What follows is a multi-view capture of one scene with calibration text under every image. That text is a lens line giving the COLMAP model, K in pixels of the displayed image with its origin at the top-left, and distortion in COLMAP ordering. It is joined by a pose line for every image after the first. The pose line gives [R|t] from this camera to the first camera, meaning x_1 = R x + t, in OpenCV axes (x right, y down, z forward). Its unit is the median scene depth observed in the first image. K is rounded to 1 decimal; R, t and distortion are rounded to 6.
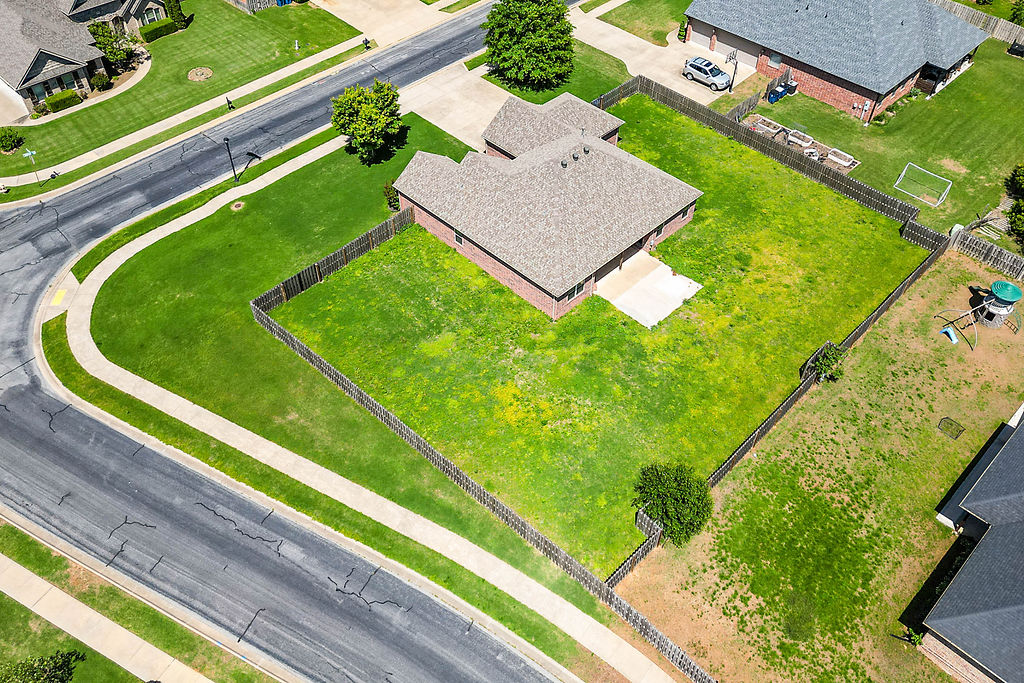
lens RADIAL K [[848.5, 0, 512.0], [0, 848.5, 341.5], [0, 0, 1]] dist [0.091405, -0.105952]
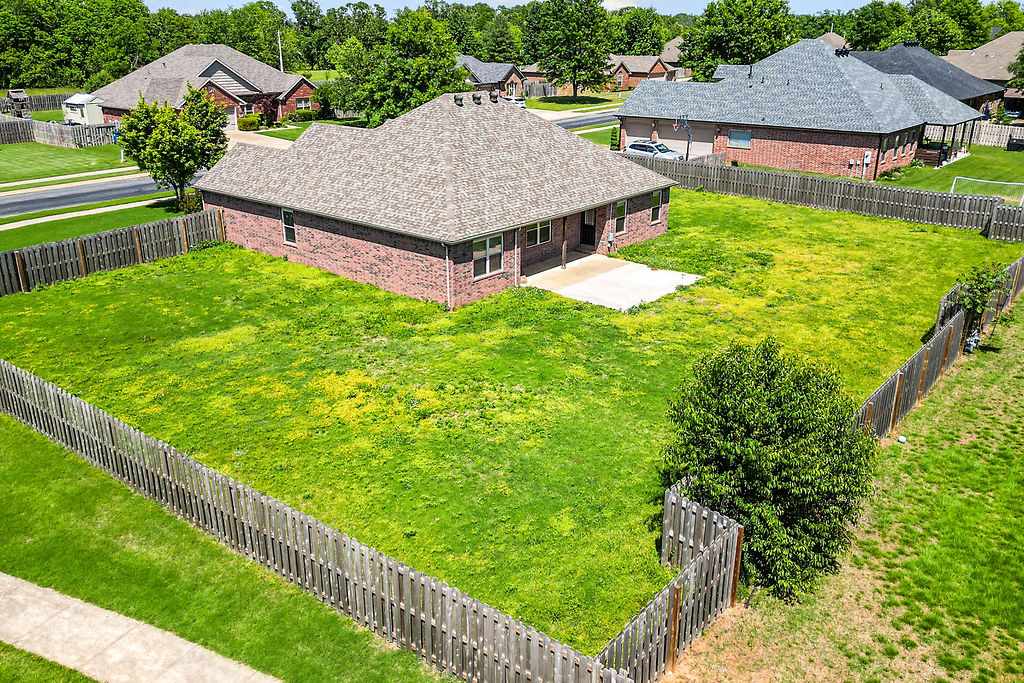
lens RADIAL K [[848.5, 0, 512.0], [0, 848.5, 341.5], [0, 0, 1]] dist [0.091405, -0.105952]
pose [[0.996596, -0.037782, 0.073276, 0.046477], [0.066234, 0.896166, -0.438747, 0.224643], [-0.049091, 0.442107, 0.895618, 0.499844]]
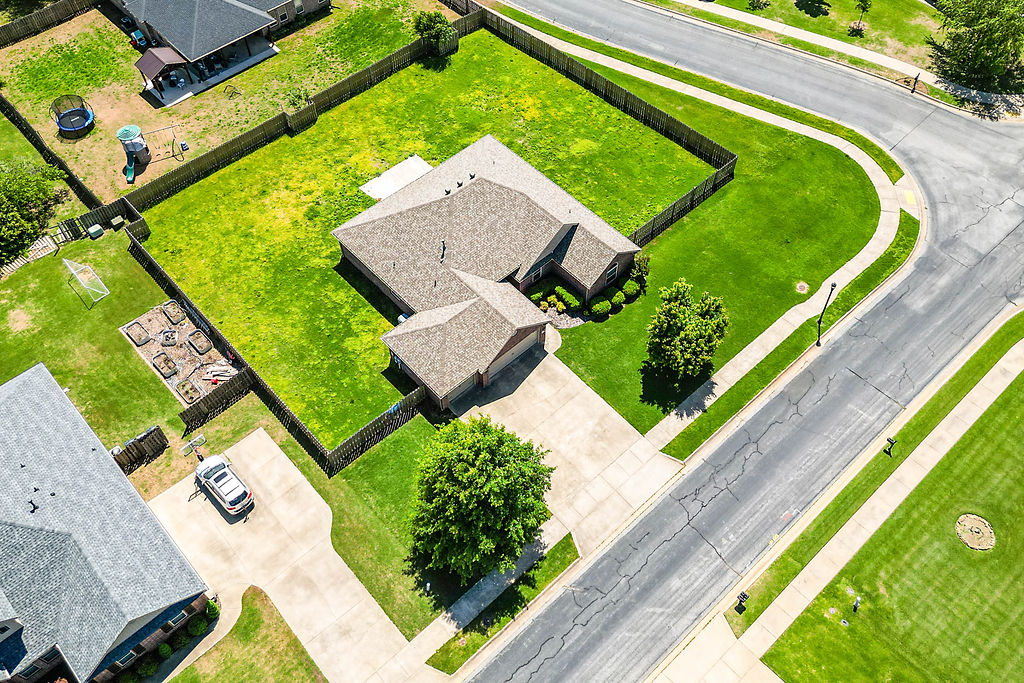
lens RADIAL K [[848.5, 0, 512.0], [0, 848.5, 341.5], [0, 0, 1]] dist [0.091405, -0.105952]
pose [[-0.998953, -0.039813, 0.022514, -0.018640], [0.030109, -0.201905, 0.978942, -1.240628], [-0.034429, 0.978596, 0.202893, 0.962124]]
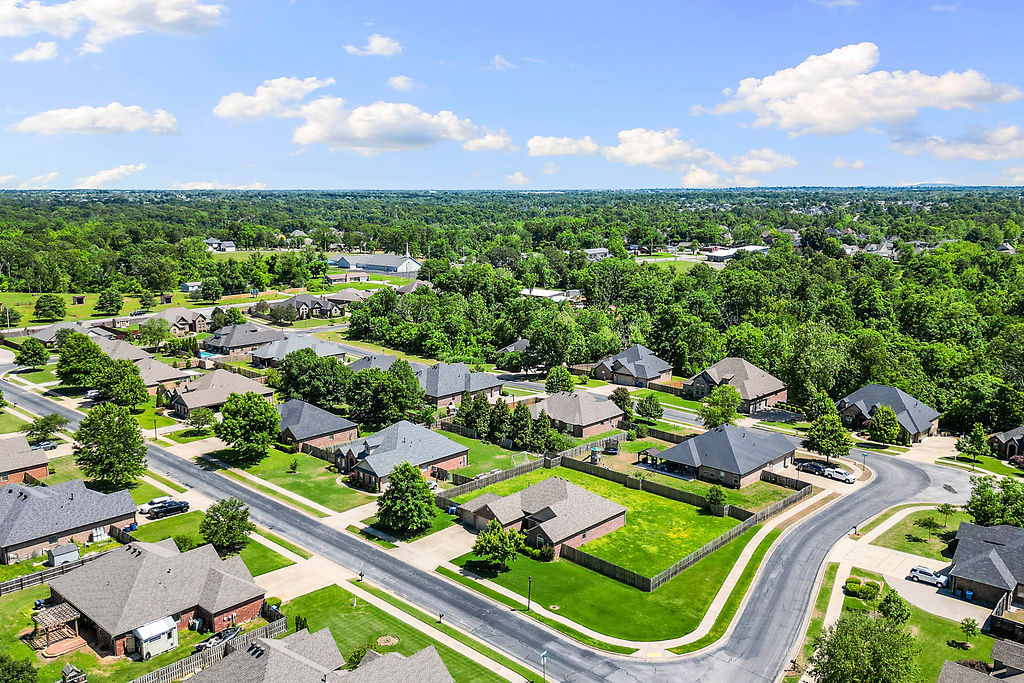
lens RADIAL K [[848.5, 0, 512.0], [0, 848.5, 341.5], [0, 0, 1]] dist [0.091405, -0.105952]
pose [[-0.030032, -0.186602, 0.981977, -1.924739], [0.725259, 0.671965, 0.149872, -0.847389], [-0.687820, 0.716689, 0.115154, 0.582626]]
